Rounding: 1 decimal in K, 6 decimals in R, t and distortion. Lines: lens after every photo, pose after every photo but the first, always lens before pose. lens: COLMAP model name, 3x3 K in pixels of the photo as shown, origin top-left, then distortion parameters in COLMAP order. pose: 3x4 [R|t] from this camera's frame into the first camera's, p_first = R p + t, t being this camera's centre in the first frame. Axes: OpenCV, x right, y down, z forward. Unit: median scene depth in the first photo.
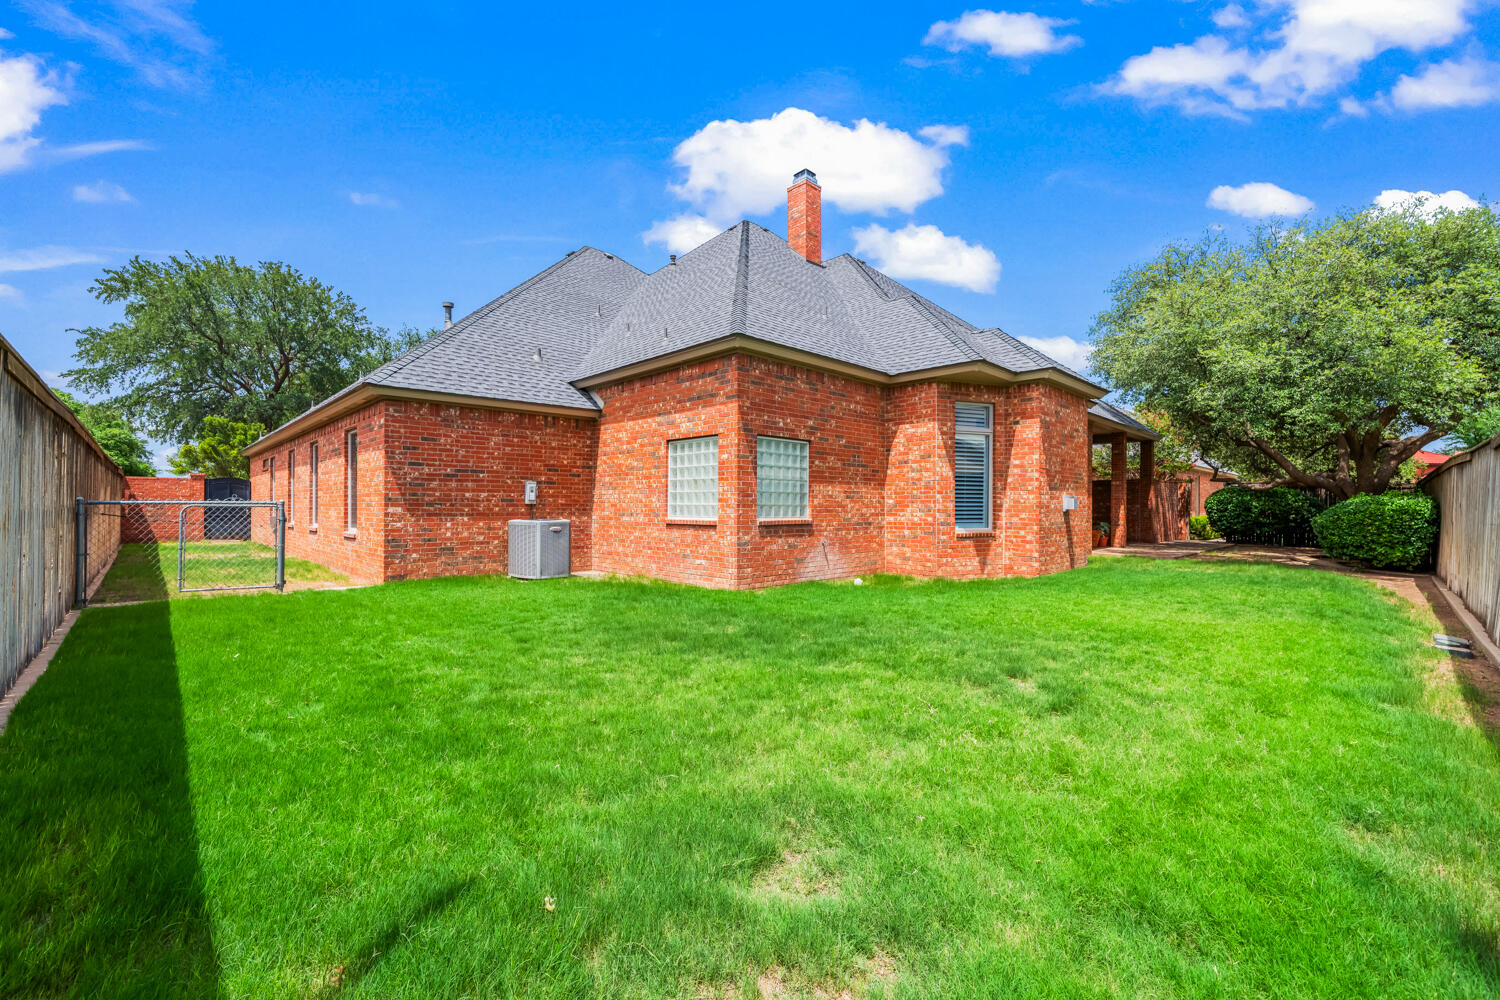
lens RADIAL K [[611.9, 0, 730.5], [0, 611.9, 497.0], [0, 0, 1]] dist [-0.001371, 0.000009]
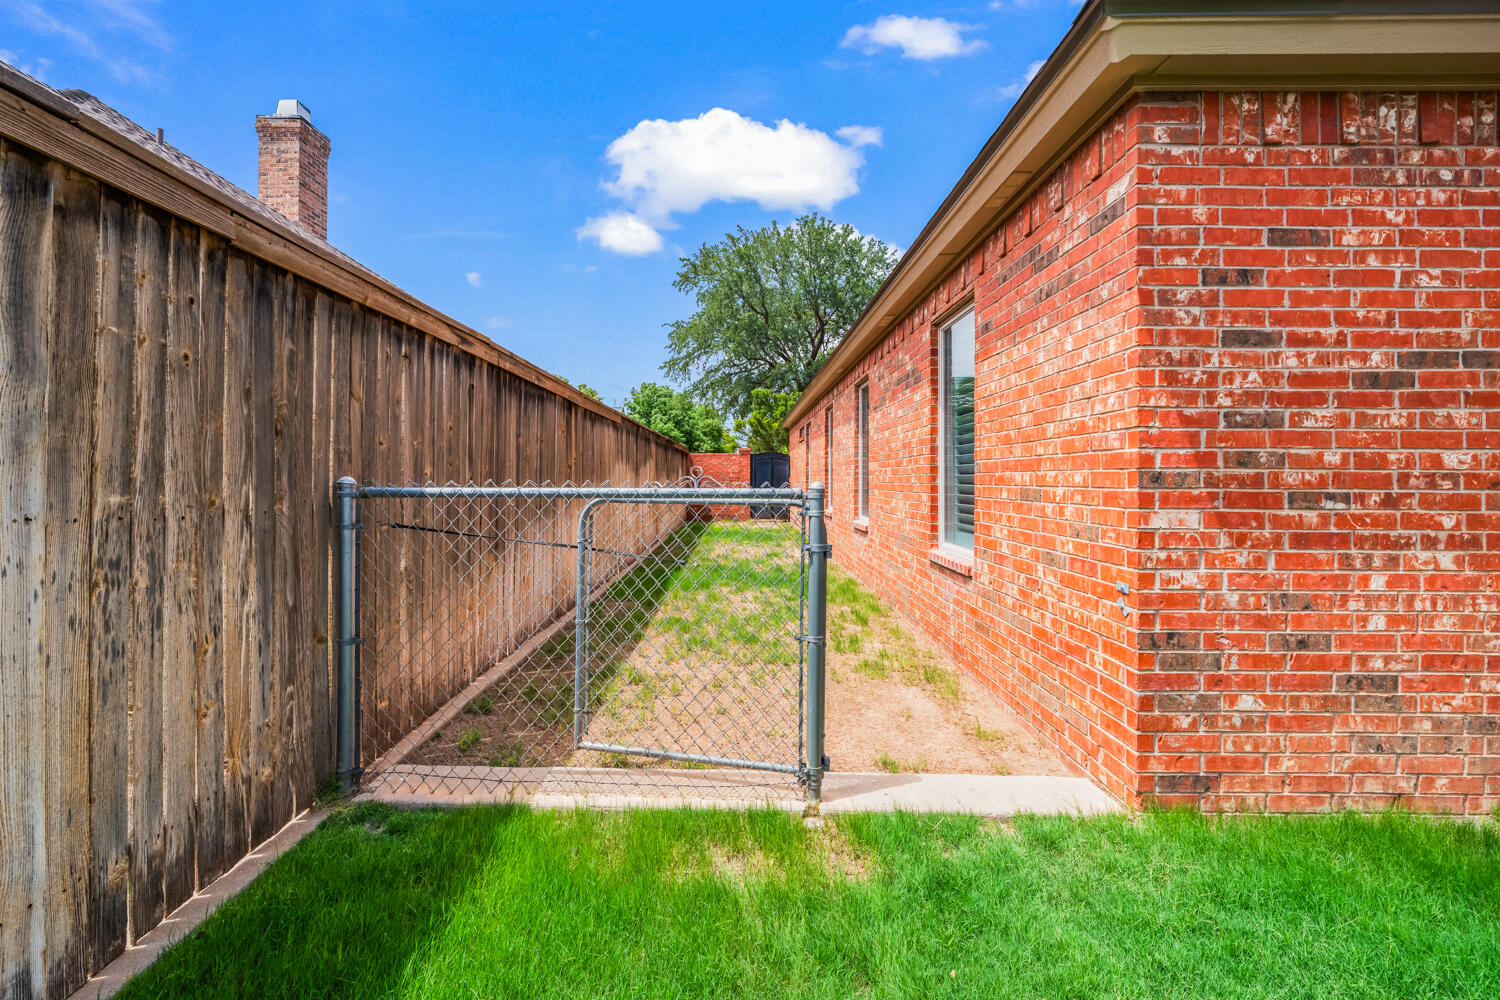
lens RADIAL K [[611.9, 0, 730.5], [0, 611.9, 497.0], [0, 0, 1]] dist [-0.001371, 0.000009]
pose [[0.714255, 0.021588, -0.699552, -0.472444], [0.007337, 0.999238, 0.038328, 0.000014], [0.699847, -0.032509, 0.713553, 0.644307]]
